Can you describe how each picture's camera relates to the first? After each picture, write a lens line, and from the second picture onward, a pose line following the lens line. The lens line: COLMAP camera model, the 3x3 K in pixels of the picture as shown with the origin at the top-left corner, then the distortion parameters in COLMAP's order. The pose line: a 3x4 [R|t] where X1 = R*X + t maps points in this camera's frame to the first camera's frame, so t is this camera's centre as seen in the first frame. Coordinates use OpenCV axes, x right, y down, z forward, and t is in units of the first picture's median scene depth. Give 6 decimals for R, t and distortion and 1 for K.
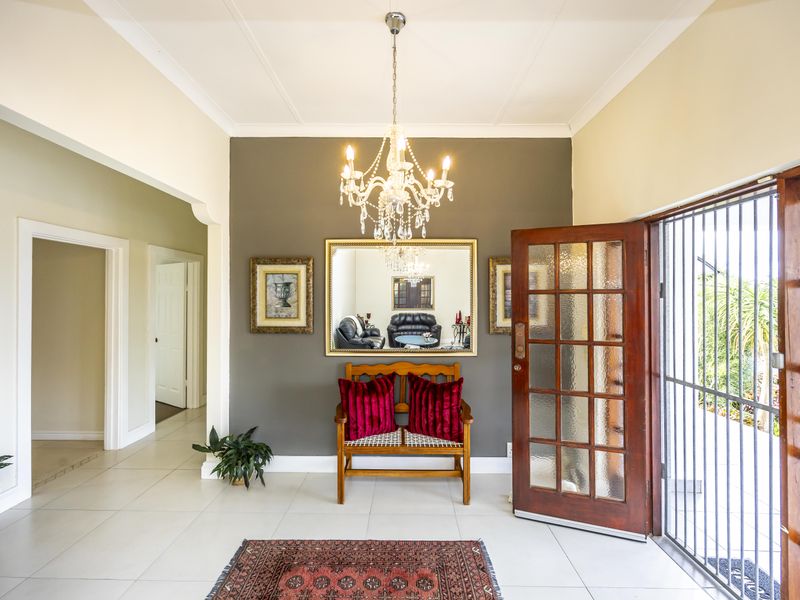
lens RADIAL K [[345.0, 0, 399.9], [0, 345.0, 297.4], [0, 0, 1]] dist [-0.000694, 0.000172]
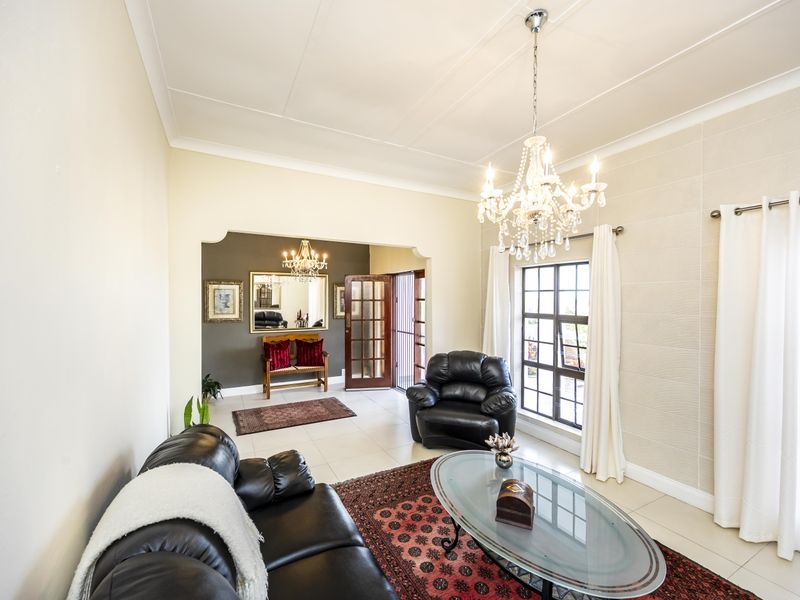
lens RADIAL K [[345.0, 0, 399.9], [0, 345.0, 297.4], [0, 0, 1]] dist [-0.000694, 0.000172]
pose [[0.876422, 0.002305, 0.481538, -0.409737], [-0.003919, 0.999990, 0.002347, -0.035714], [-0.481527, -0.003944, 0.876422, -1.063288]]
